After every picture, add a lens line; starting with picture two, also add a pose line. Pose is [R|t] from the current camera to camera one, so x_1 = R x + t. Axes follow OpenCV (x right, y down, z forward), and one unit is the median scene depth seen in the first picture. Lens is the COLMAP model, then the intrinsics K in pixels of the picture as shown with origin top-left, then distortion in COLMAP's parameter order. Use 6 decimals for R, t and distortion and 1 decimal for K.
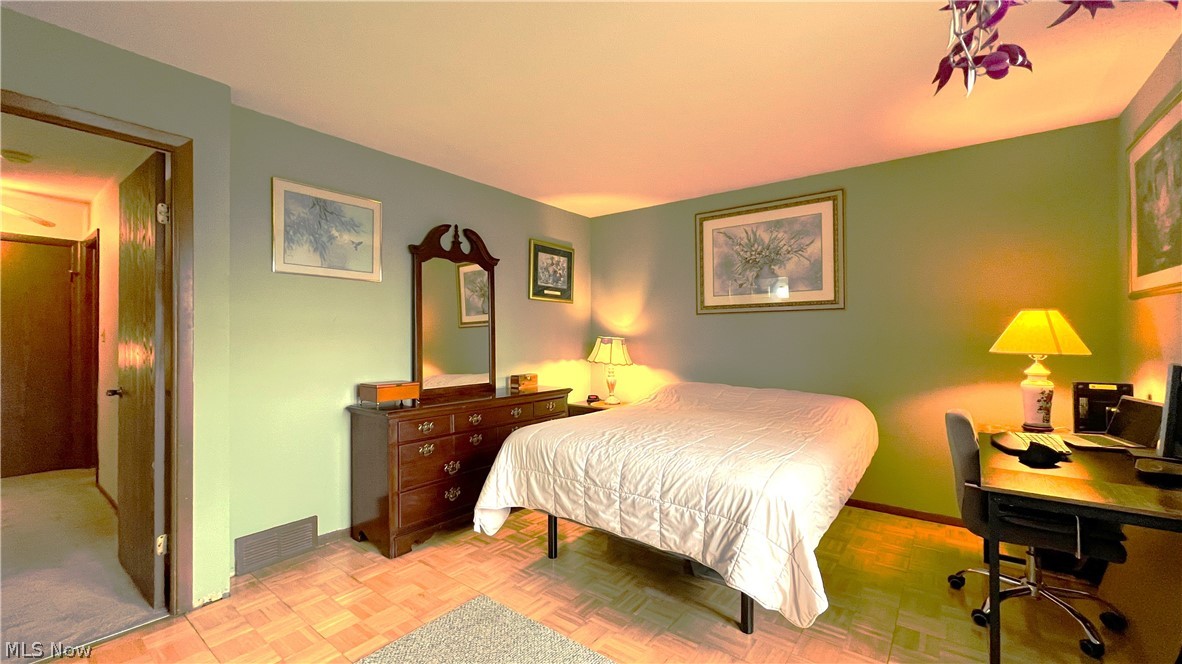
lens RADIAL K [[473.6, 0, 588.5], [0, 473.6, 334.9], [0, 0, 1]] dist [0.000378, 0.000219]
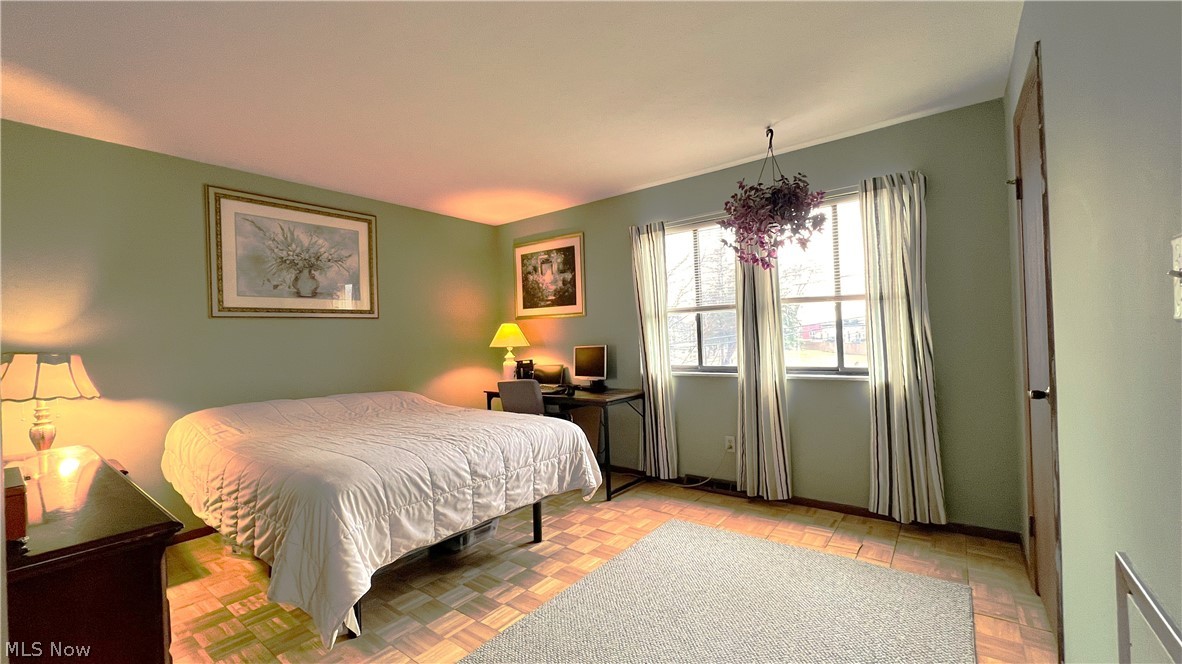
lens RADIAL K [[473.6, 0, 588.5], [0, 473.6, 334.9], [0, 0, 1]] dist [0.000378, 0.000219]
pose [[0.010750, 0.004781, 0.999931, -0.898326], [0.028917, 0.999569, -0.005090, 0.011115], [-0.999524, 0.028970, 0.010607, 0.664027]]
